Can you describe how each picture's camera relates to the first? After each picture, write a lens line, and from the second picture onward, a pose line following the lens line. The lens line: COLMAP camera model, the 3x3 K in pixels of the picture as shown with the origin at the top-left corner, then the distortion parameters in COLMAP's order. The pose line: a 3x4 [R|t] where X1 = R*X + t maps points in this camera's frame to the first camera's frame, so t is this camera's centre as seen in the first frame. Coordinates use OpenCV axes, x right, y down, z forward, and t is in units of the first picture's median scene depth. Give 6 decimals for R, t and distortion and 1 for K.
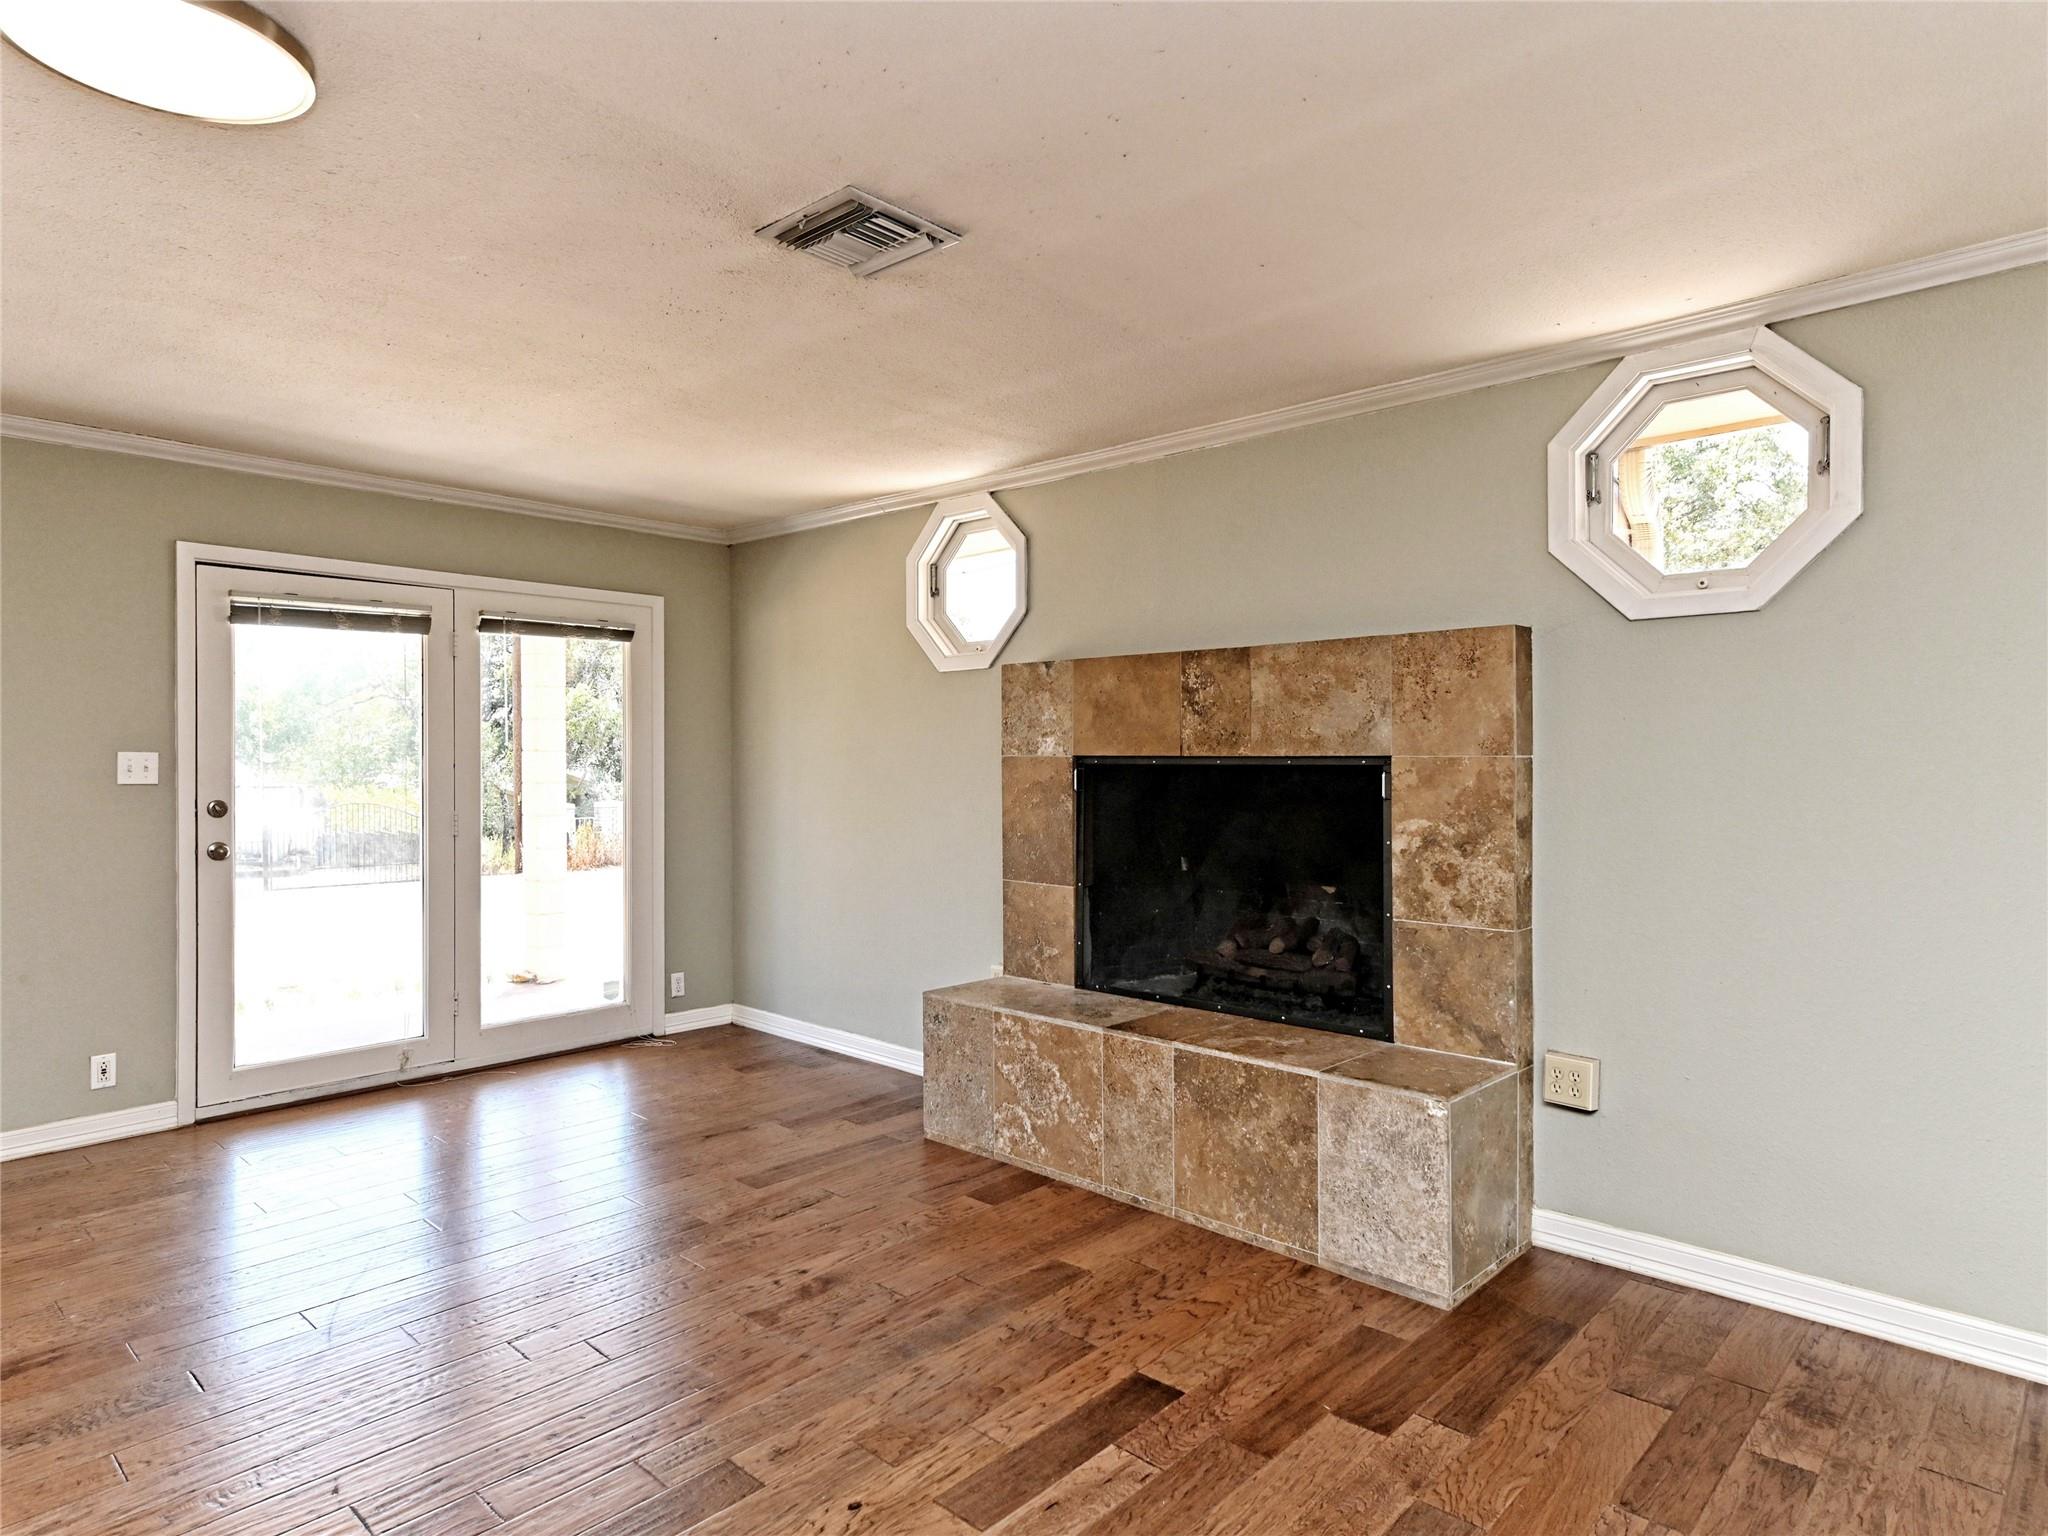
lens RADIAL K [[1193.5, 0, 1024.0], [0, 1193.5, 768.0], [0, 0, 1]] dist [0.012087, 0.000742]
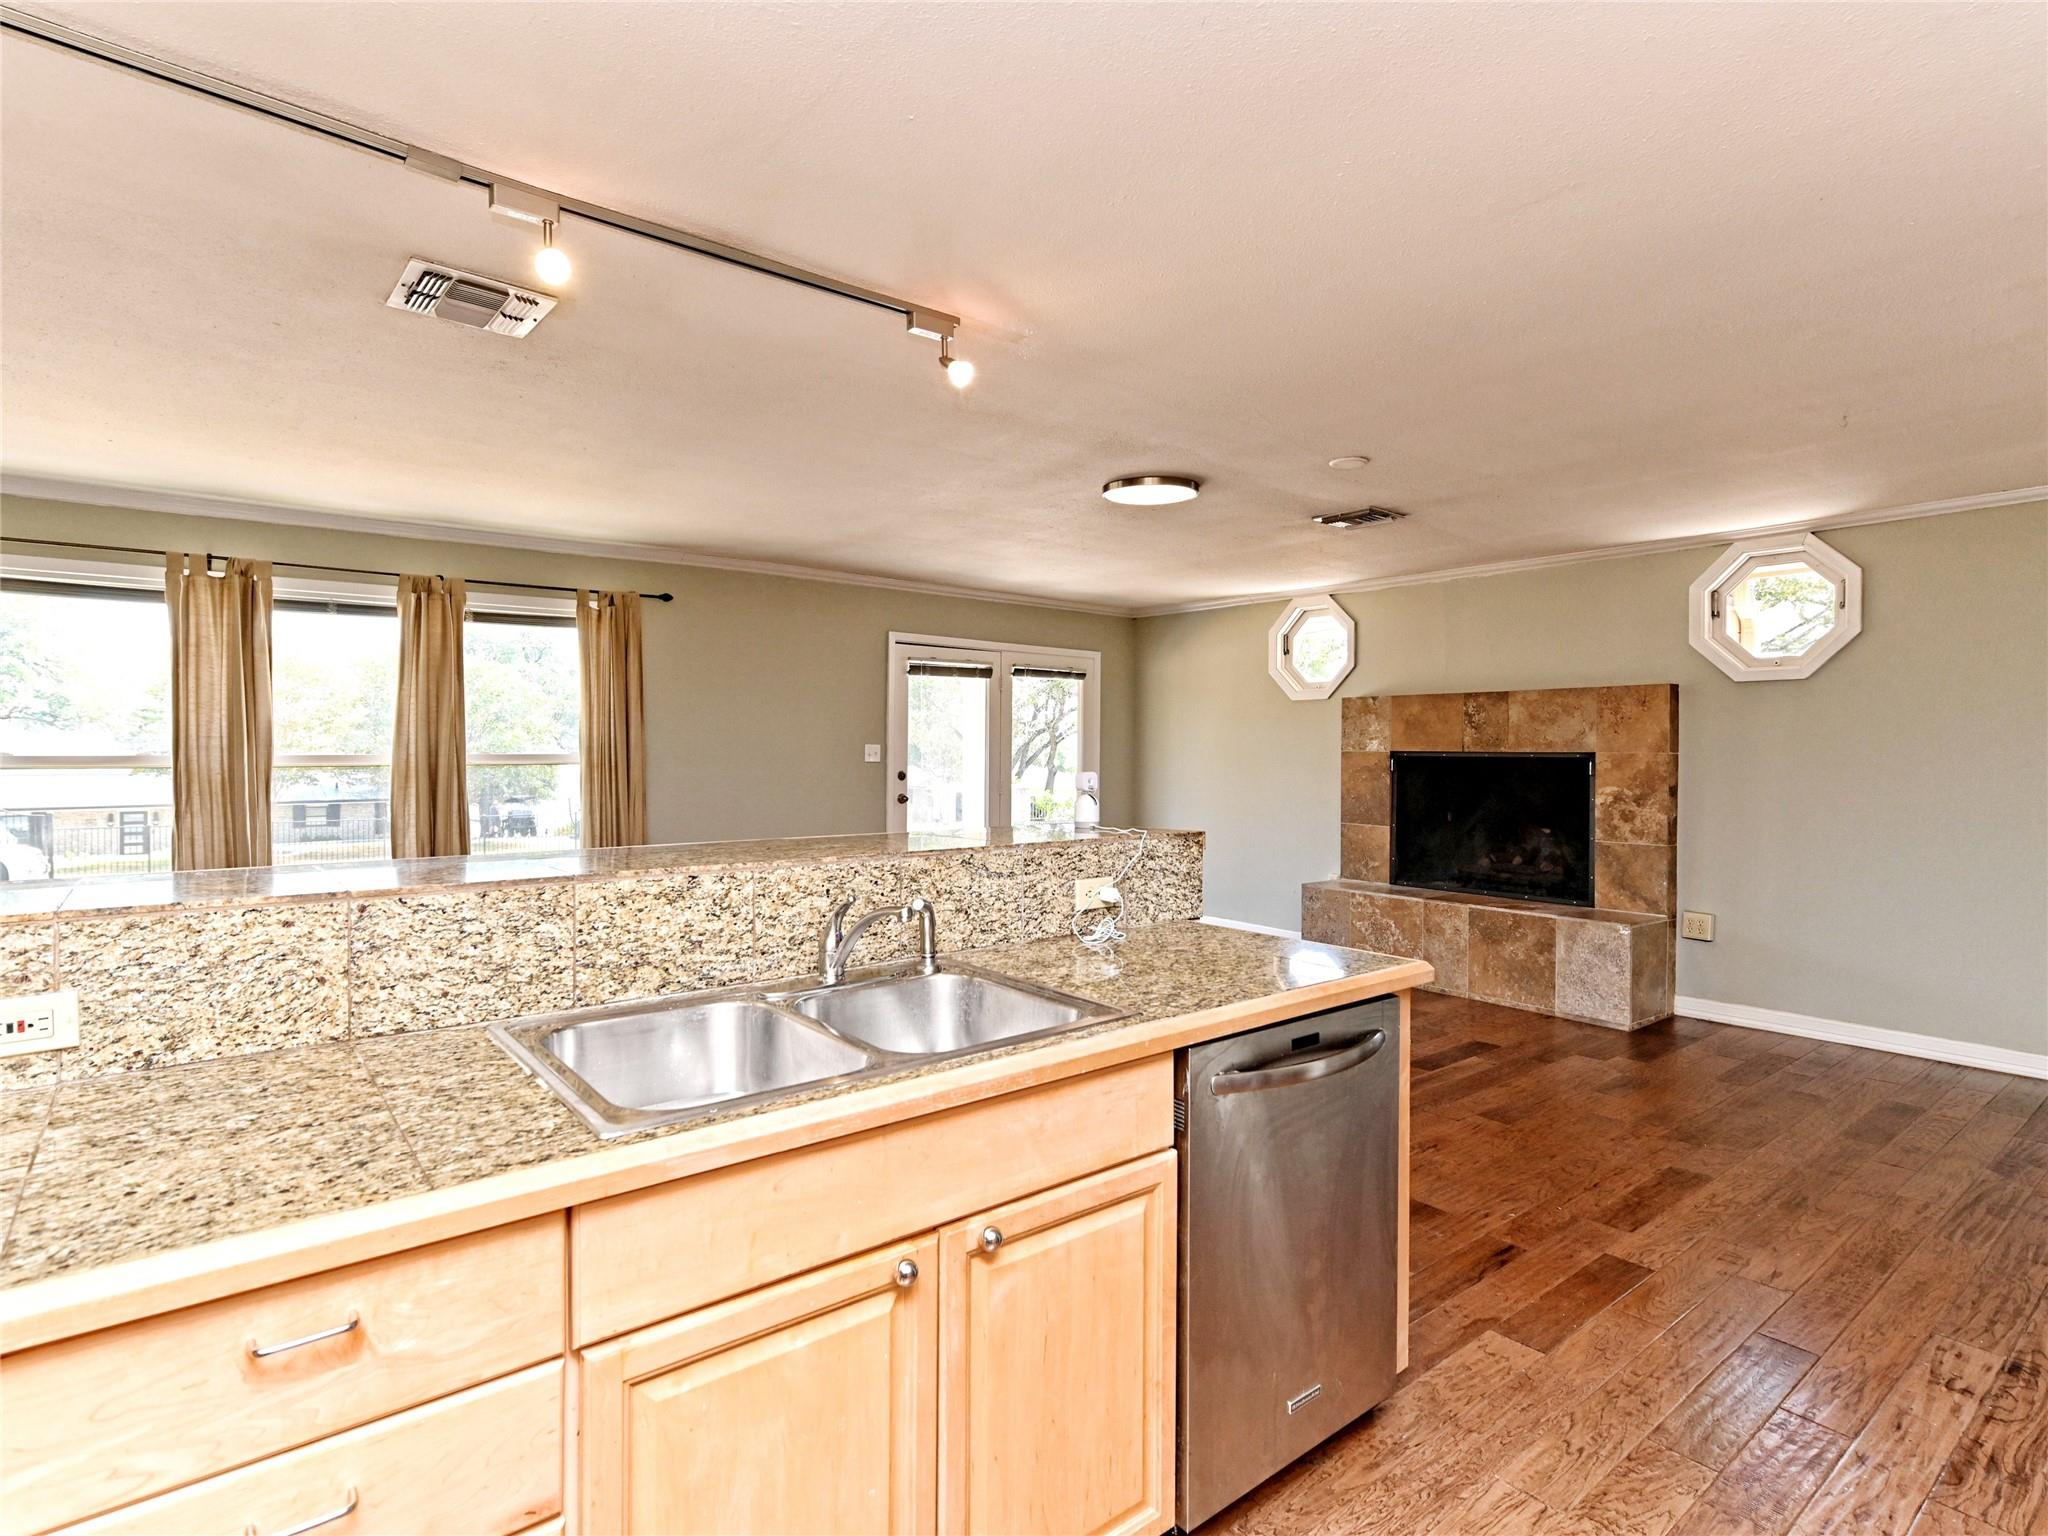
lens RADIAL K [[1054.3, 0, 1019.5], [0, 1054.3, 766.1], [0, 0, 1]] dist [0.005657, -0.000151]
pose [[0.989711, 0.011247, -0.142637, -0.335833], [-0.010795, 0.999934, 0.003944, 0.013956], [0.142672, -0.002363, 0.989767, -0.732585]]
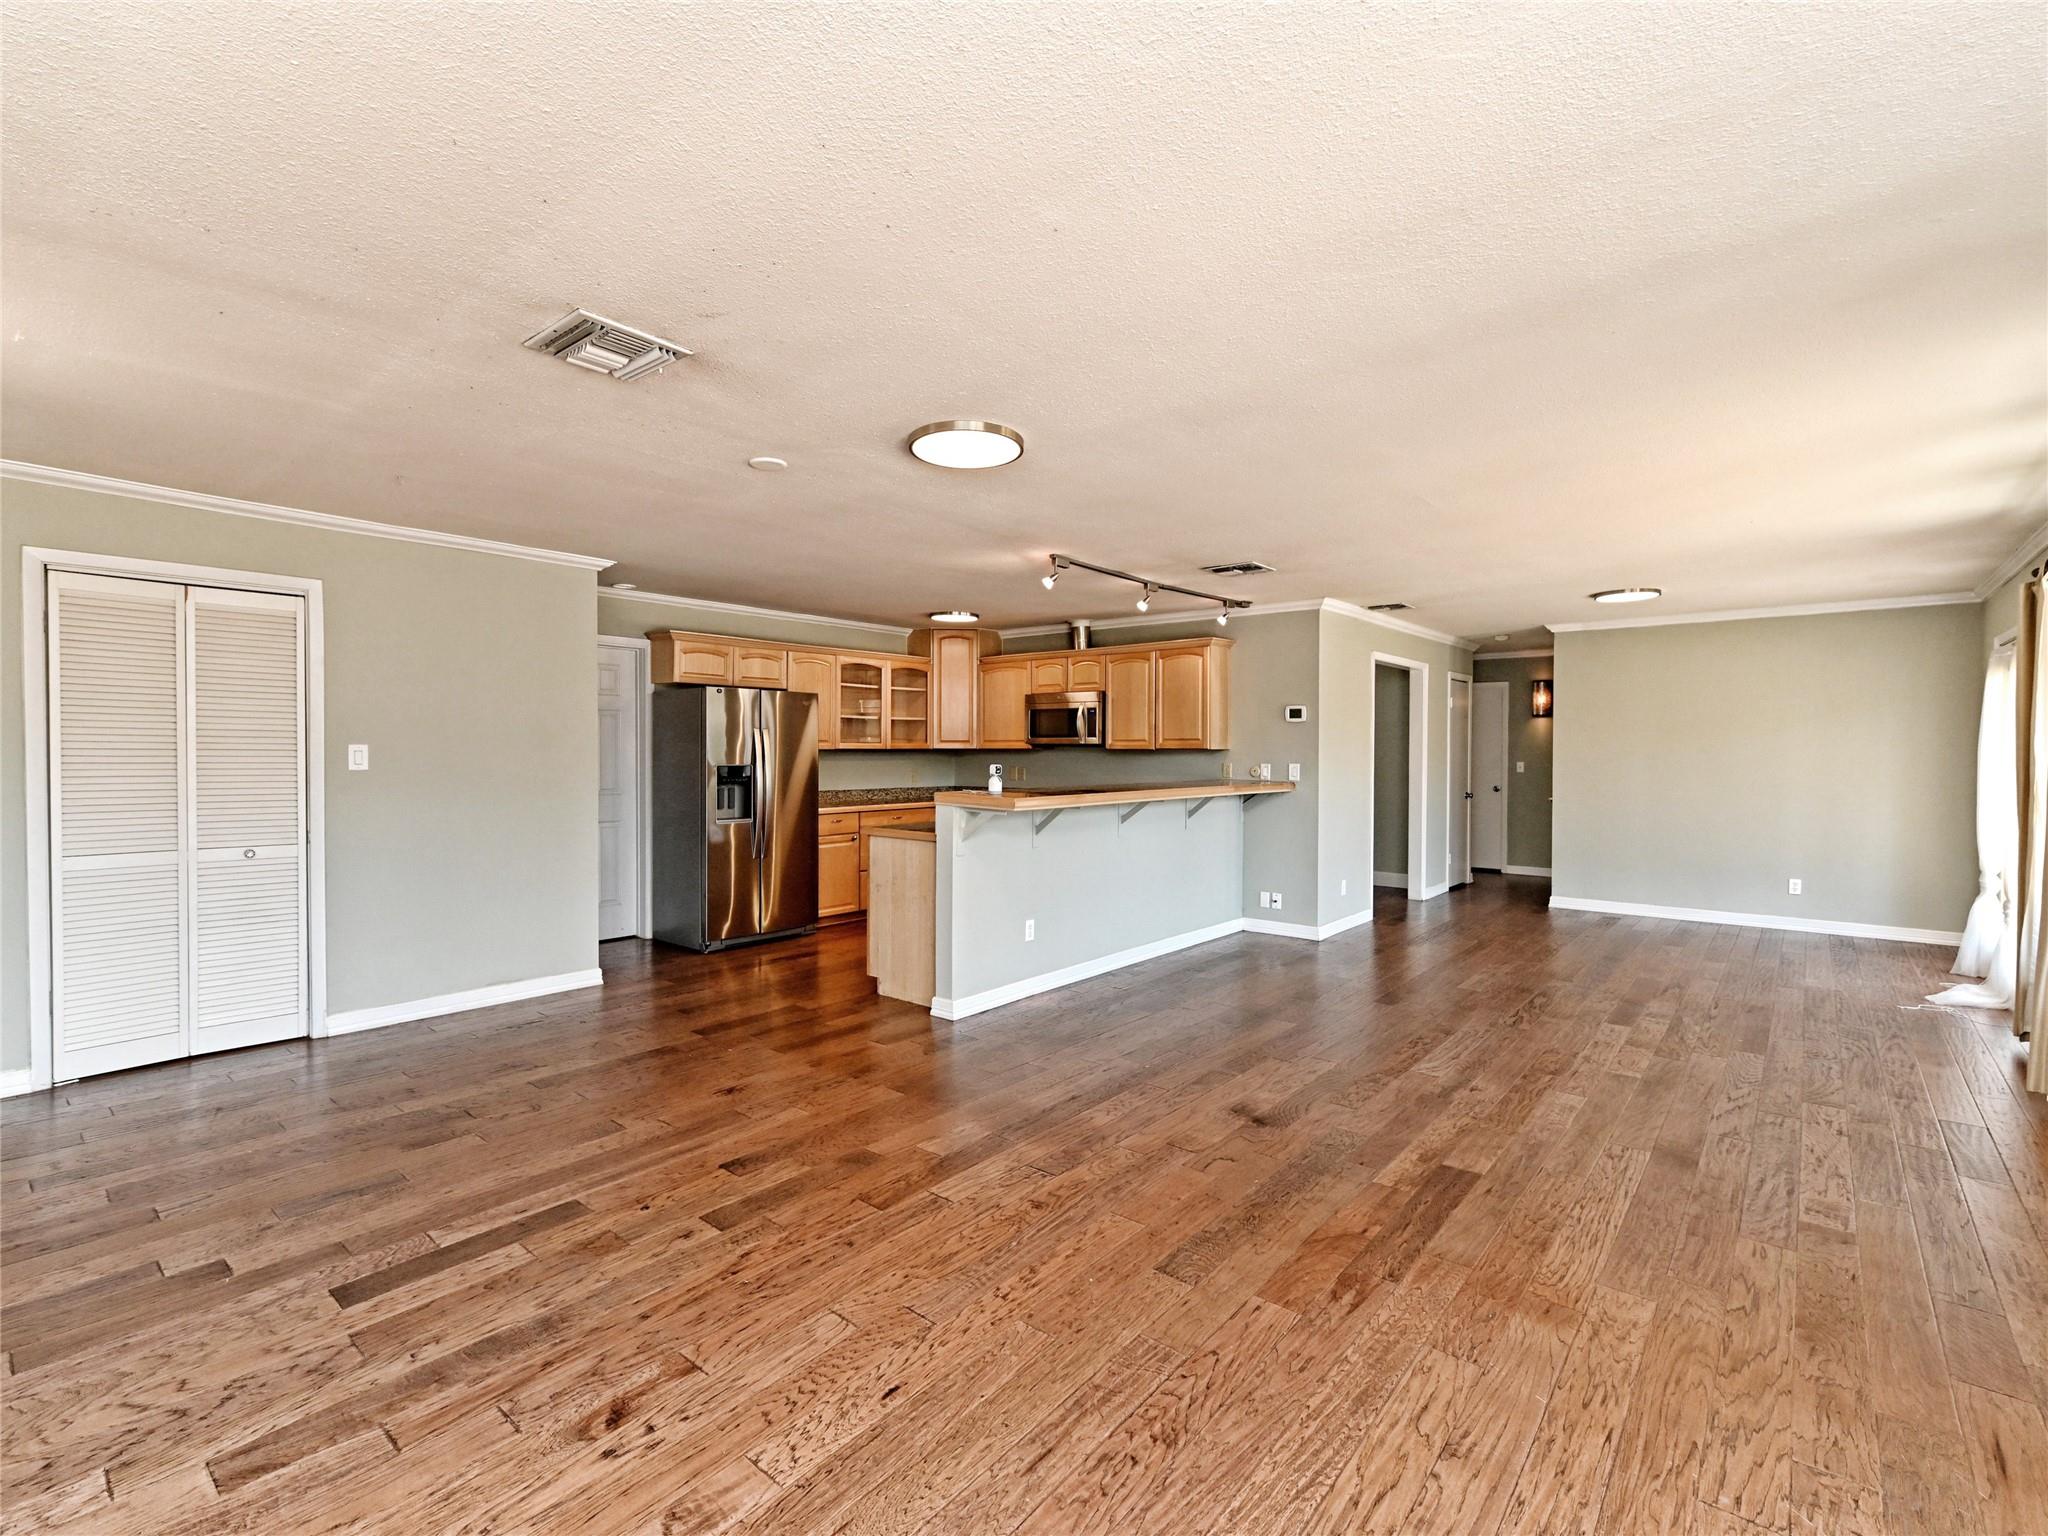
lens RADIAL K [[926.7, 0, 1023.3], [0, 926.7, 762.9], [0, 0, 1]] dist [0.004964, 0.000365]
pose [[-0.998634, 0.003514, -0.052133, -0.369897], [0.002102, 0.999630, 0.027110, -0.017014], [0.052209, 0.026964, -0.998272, 1.415989]]
